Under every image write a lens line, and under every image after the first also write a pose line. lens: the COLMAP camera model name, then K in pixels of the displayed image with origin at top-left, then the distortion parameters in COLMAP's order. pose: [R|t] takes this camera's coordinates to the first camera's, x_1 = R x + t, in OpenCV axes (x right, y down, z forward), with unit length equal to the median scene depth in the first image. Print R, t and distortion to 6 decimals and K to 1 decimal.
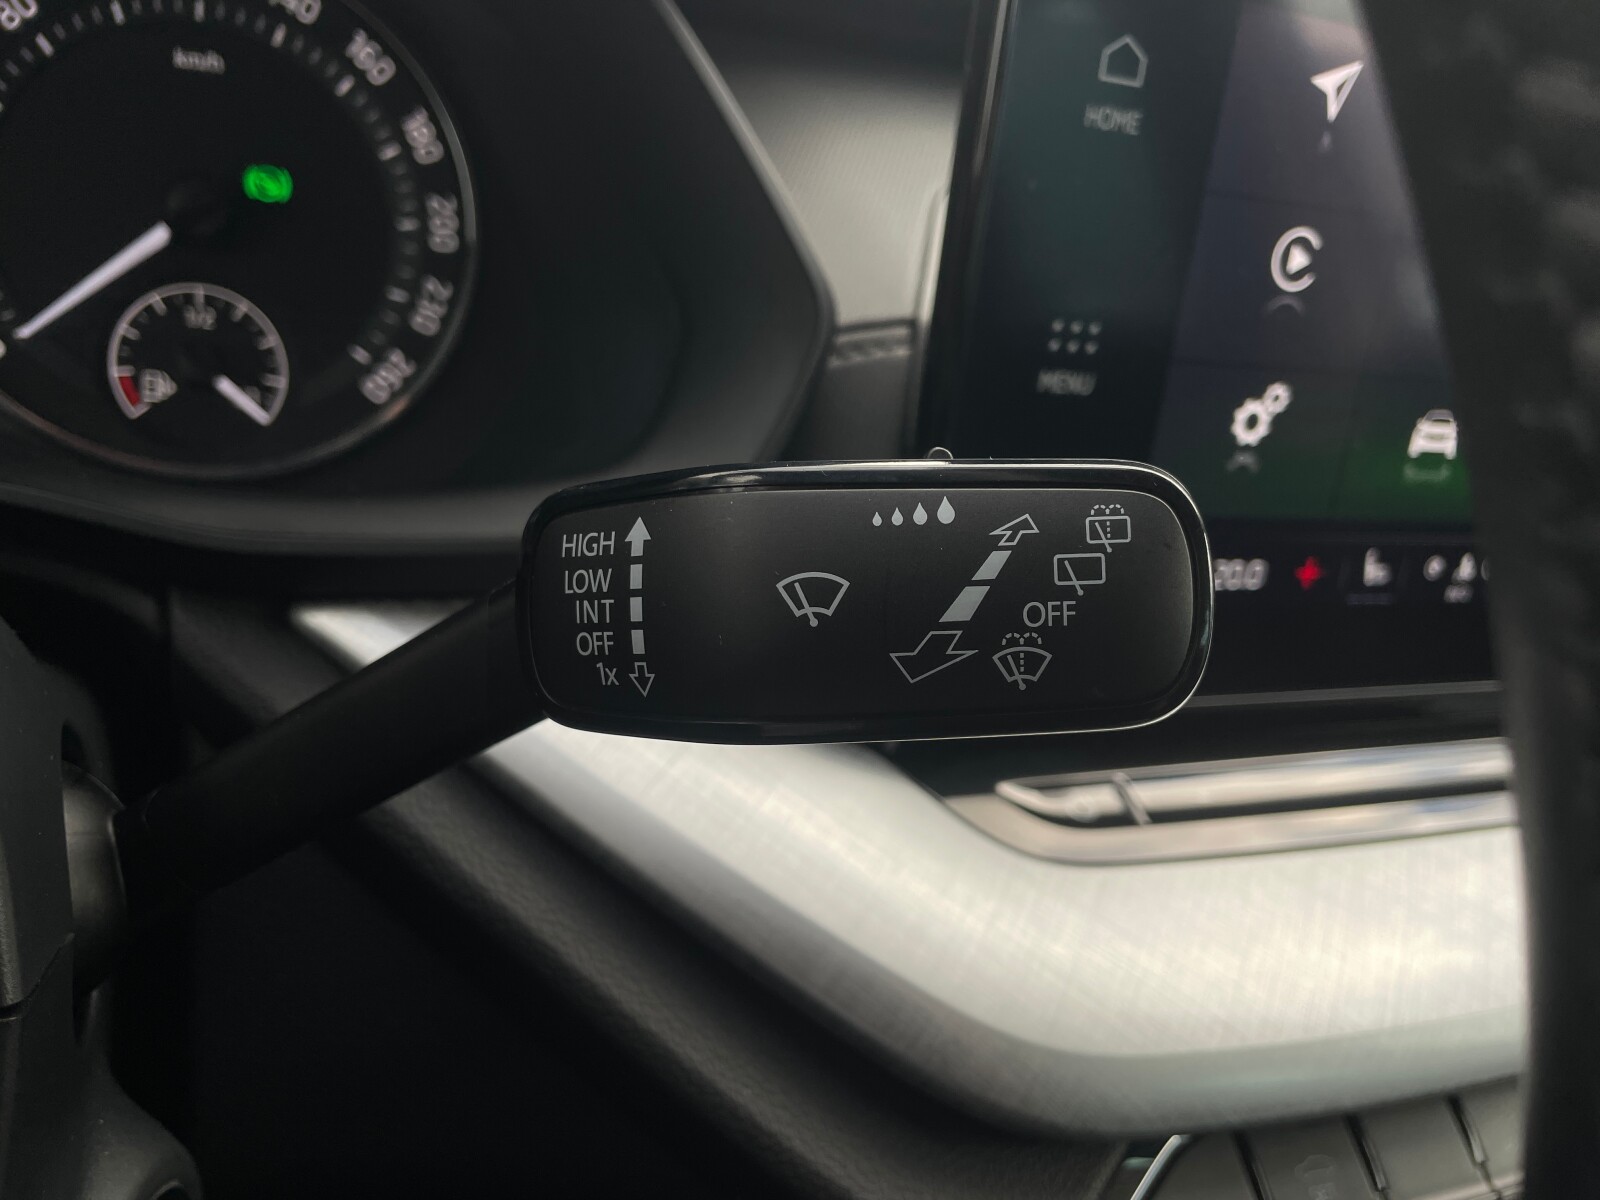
lens RADIAL K [[1252.7, 0, 775.8], [0, 1252.7, 607.7], [0, 0, 1]] dist [0.048943, -0.094986]
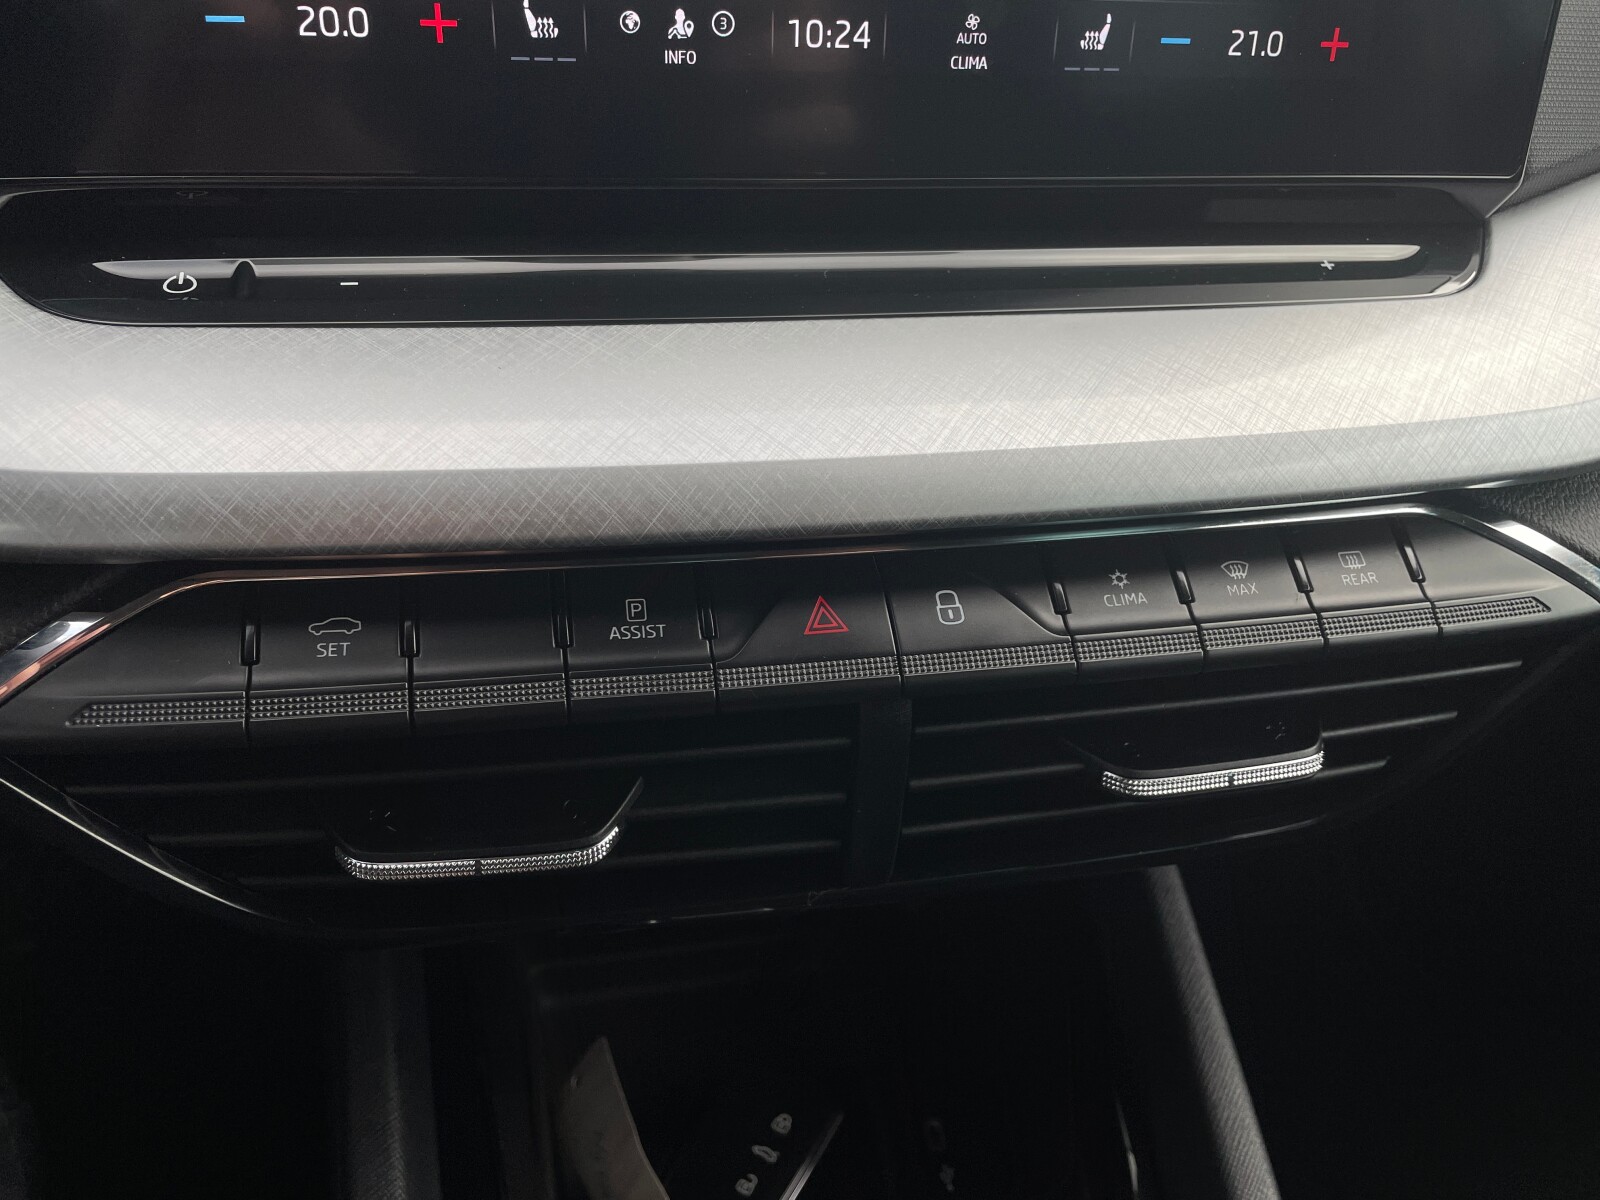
lens RADIAL K [[1210.5, 0, 805.5], [0, 1210.5, 593.9], [0, 0, 1]] dist [0.117096, -0.154066]
pose [[0.981390, -0.008390, -0.191842, 0.799289], [0.029794, 0.993600, 0.108959, 0.272848], [0.189700, -0.112647, 0.975359, 0.139567]]
